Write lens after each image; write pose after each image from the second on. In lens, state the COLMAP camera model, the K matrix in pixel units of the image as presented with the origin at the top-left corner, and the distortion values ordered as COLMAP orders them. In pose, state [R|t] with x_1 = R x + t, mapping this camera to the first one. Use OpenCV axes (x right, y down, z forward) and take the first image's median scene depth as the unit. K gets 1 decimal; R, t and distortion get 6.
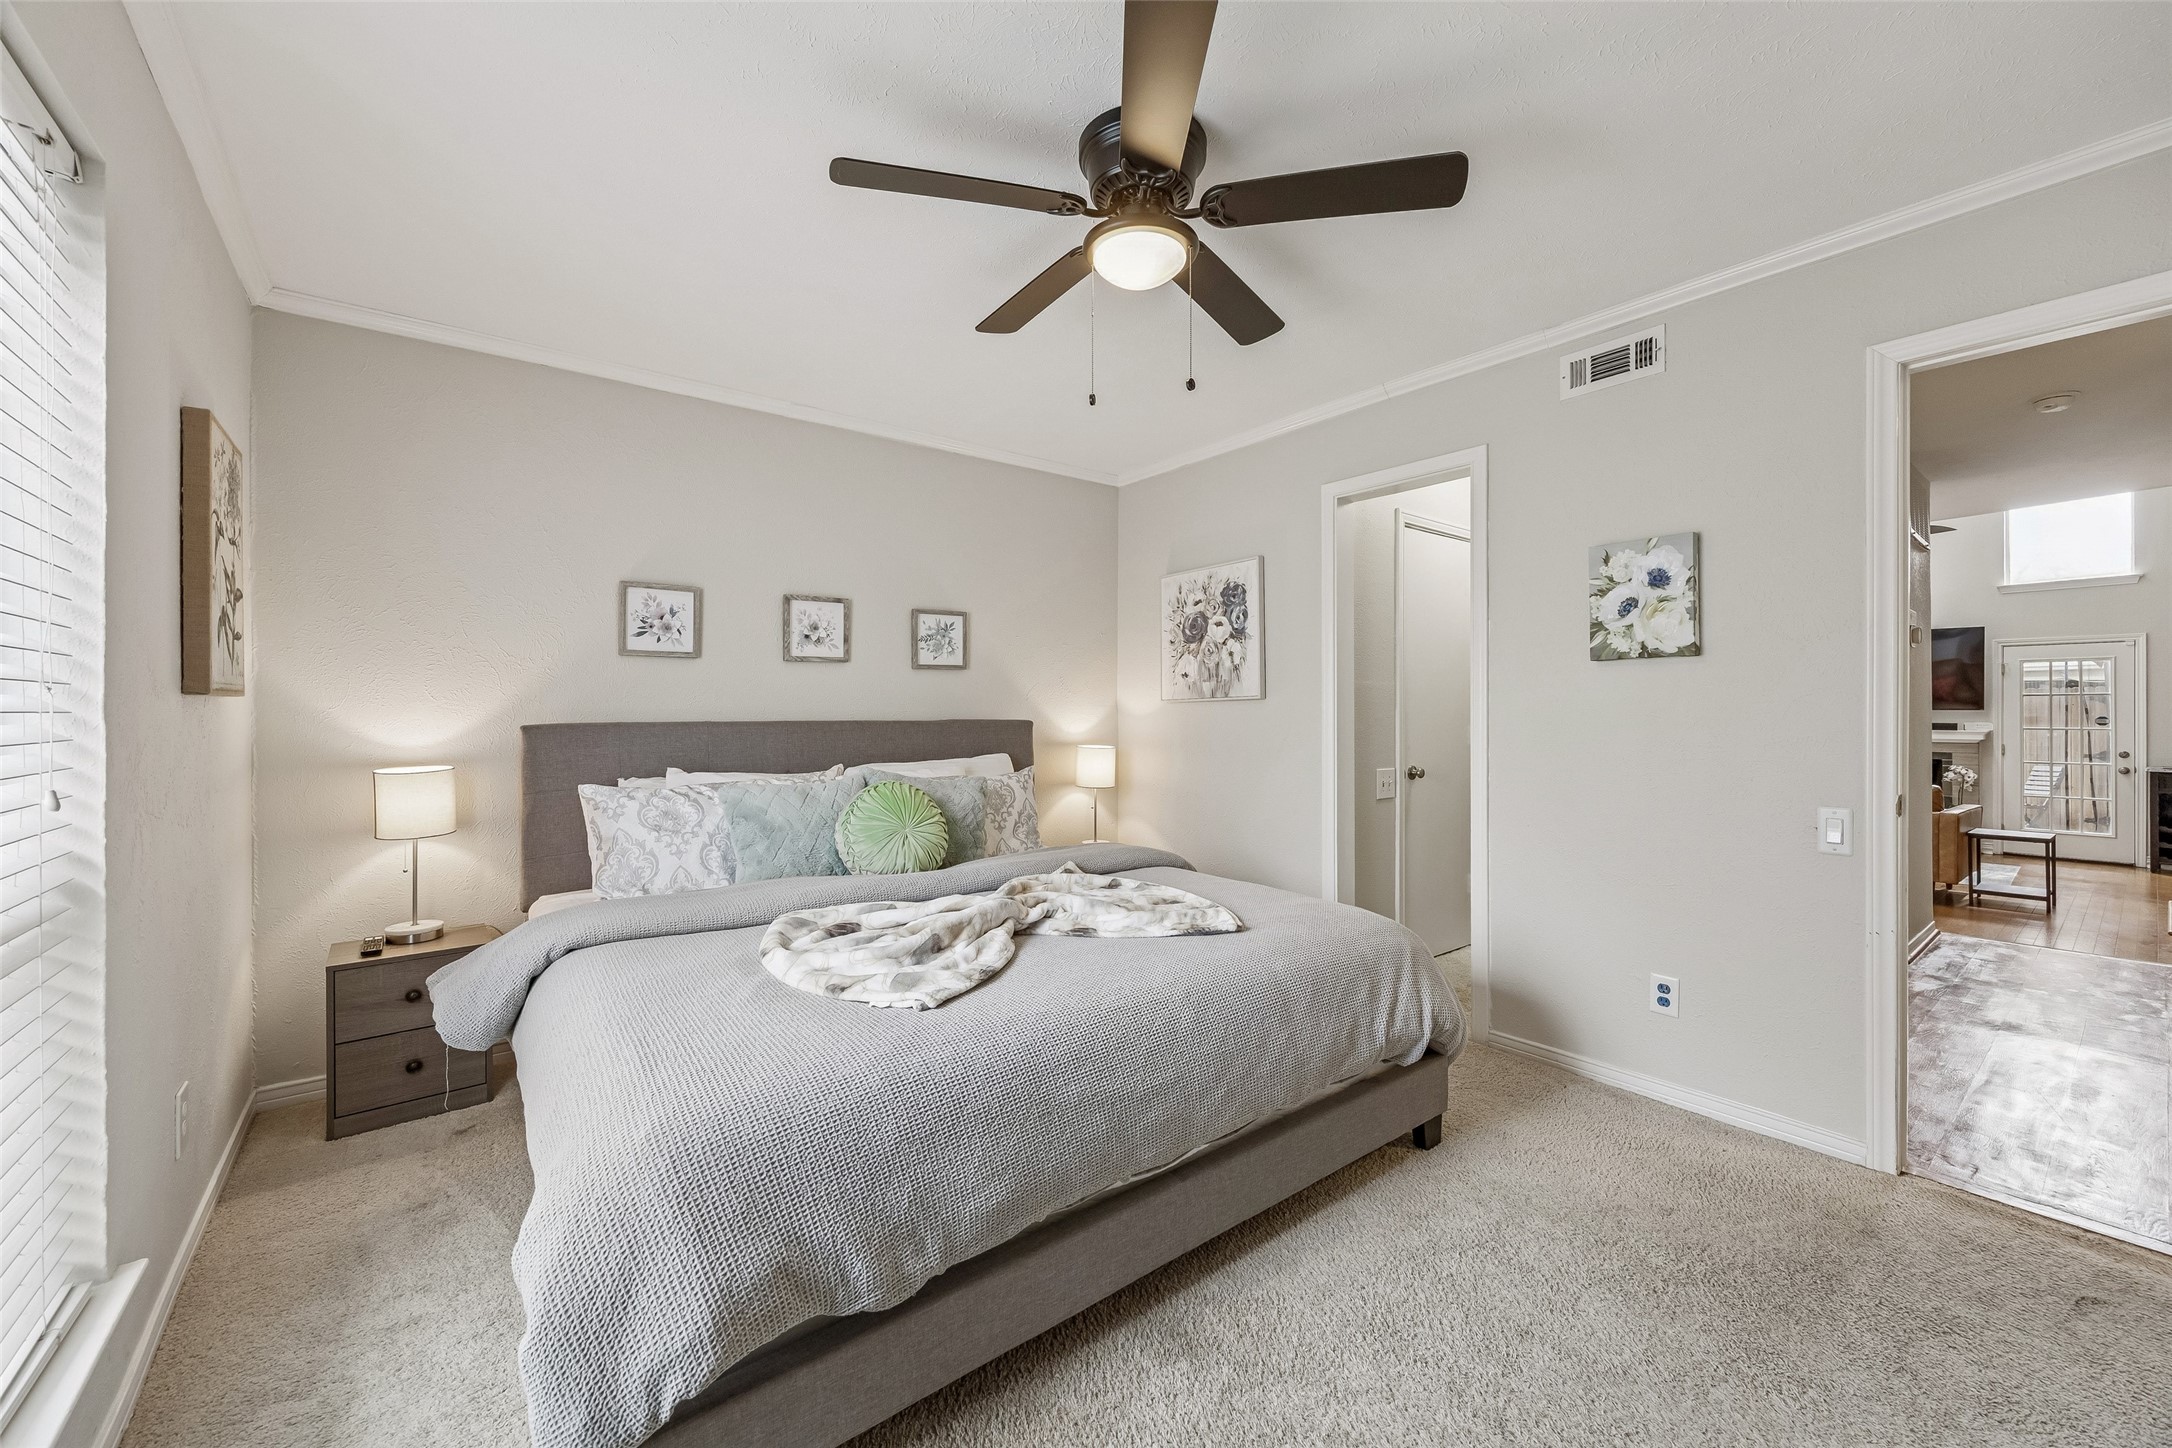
lens RADIAL K [[839.4, 0, 1077.4], [0, 839.4, 740.9], [0, 0, 1]] dist [0.002268, 0.000745]
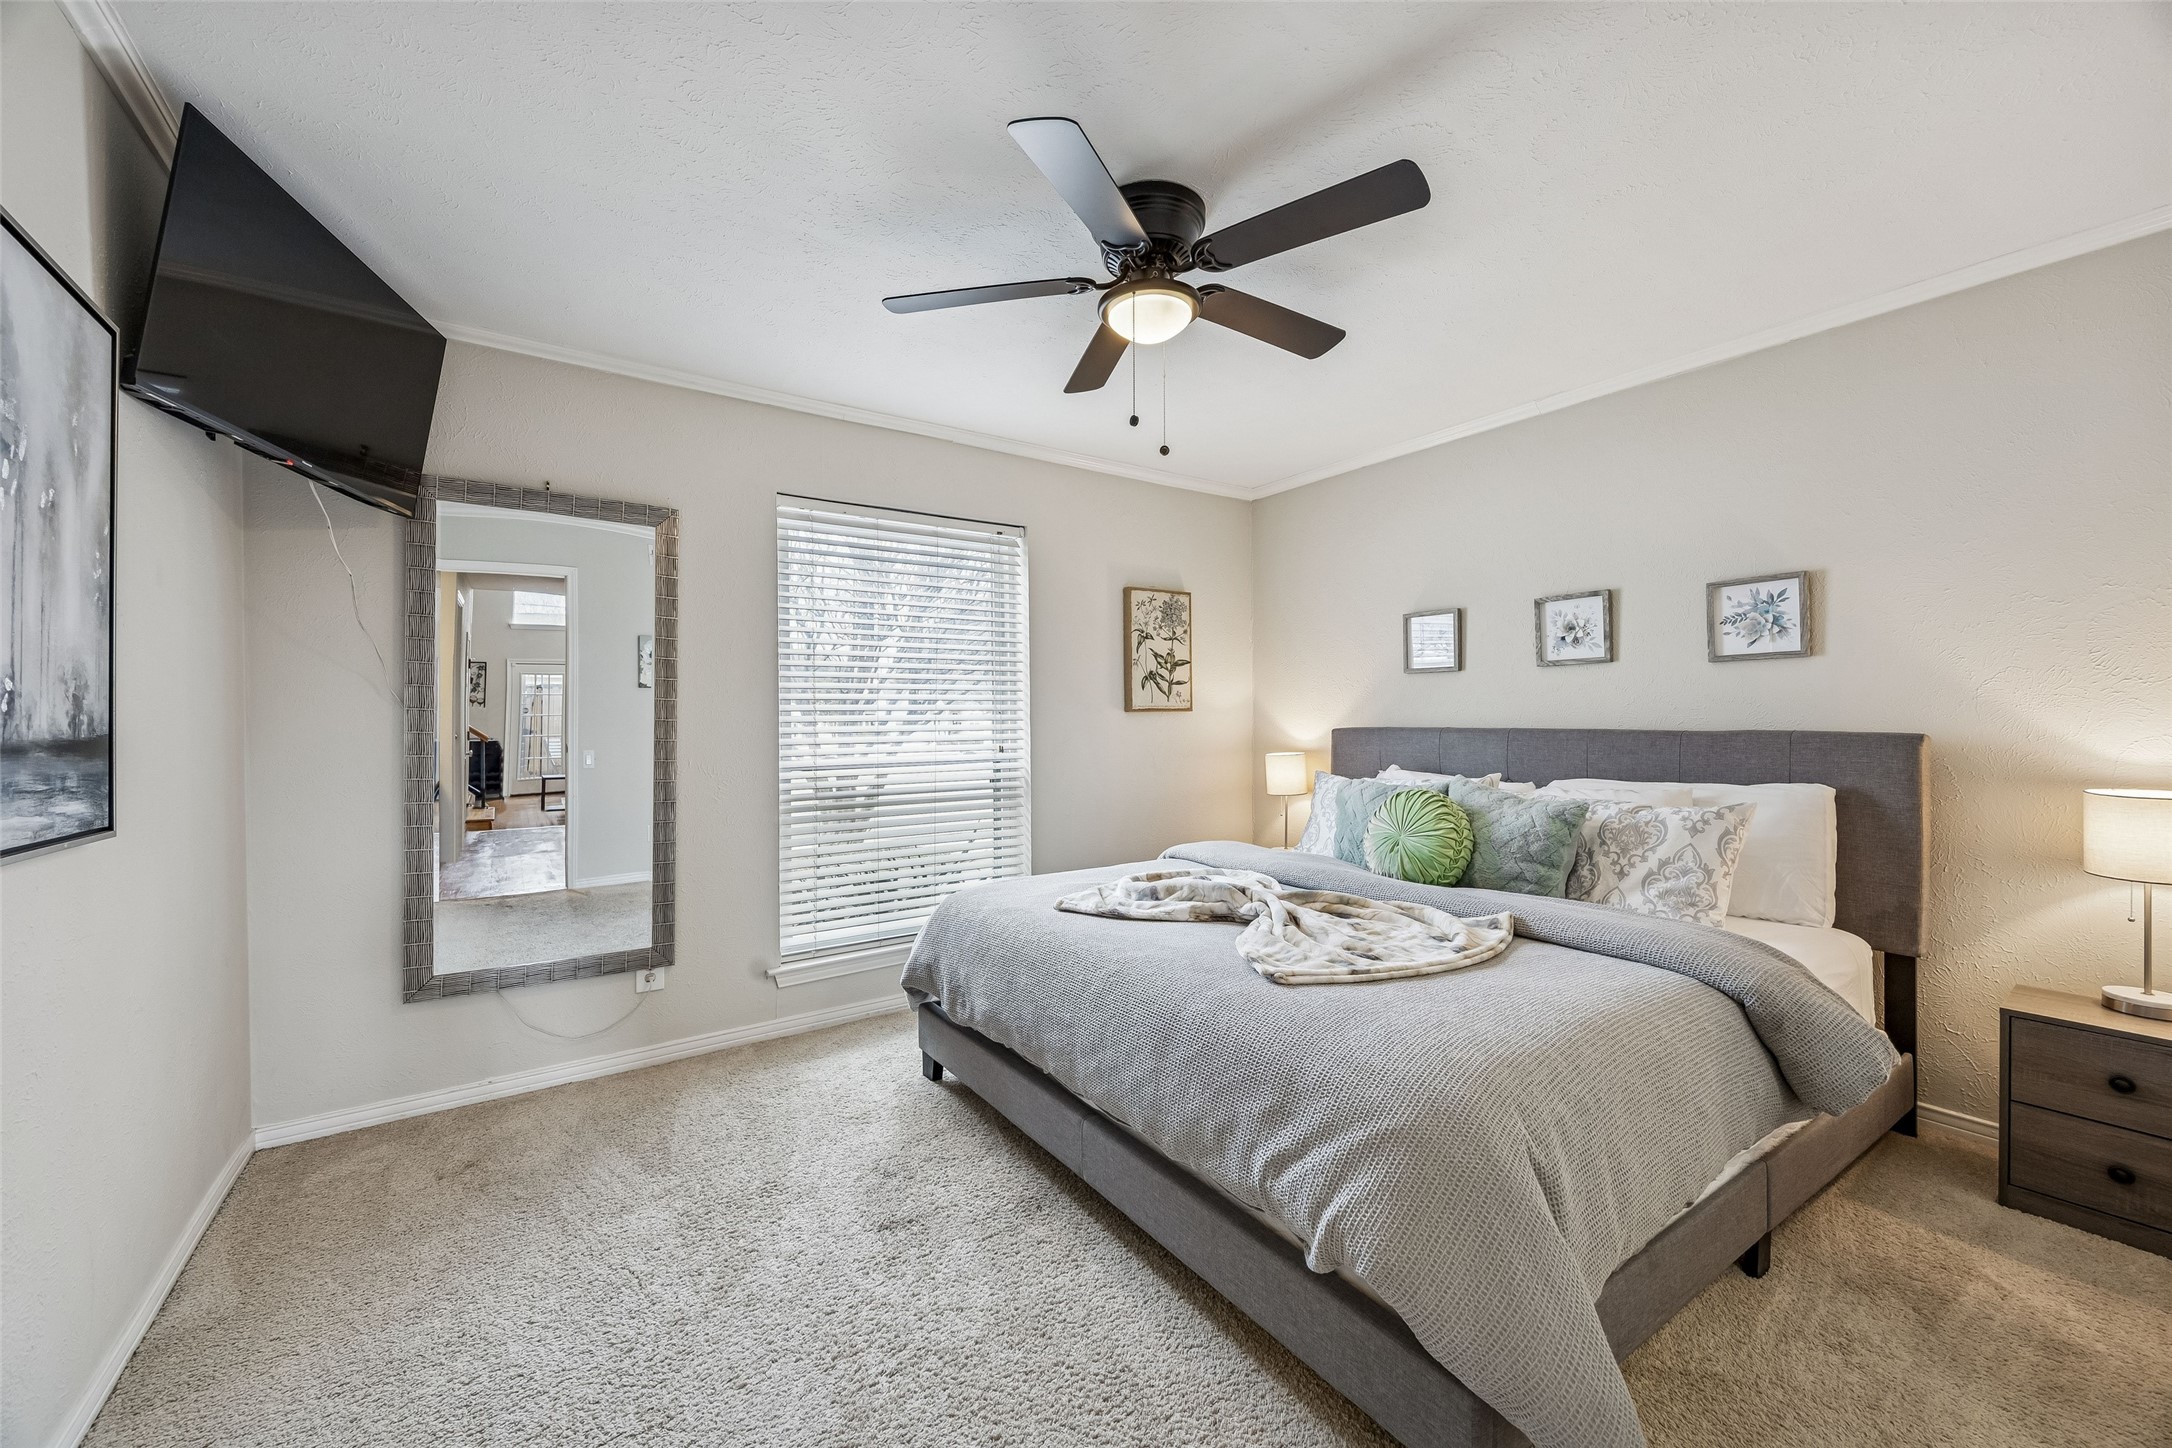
lens RADIAL K [[839.4, 0, 1074.4], [0, 839.4, 717.4], [0, 0, 1]] dist [0.002268, 0.000745]
pose [[-0.065023, -0.002154, -0.997881, 0.879840], [-0.036203, 0.999344, 0.000202, -0.023636], [0.997227, 0.036140, -0.065058, 0.714148]]
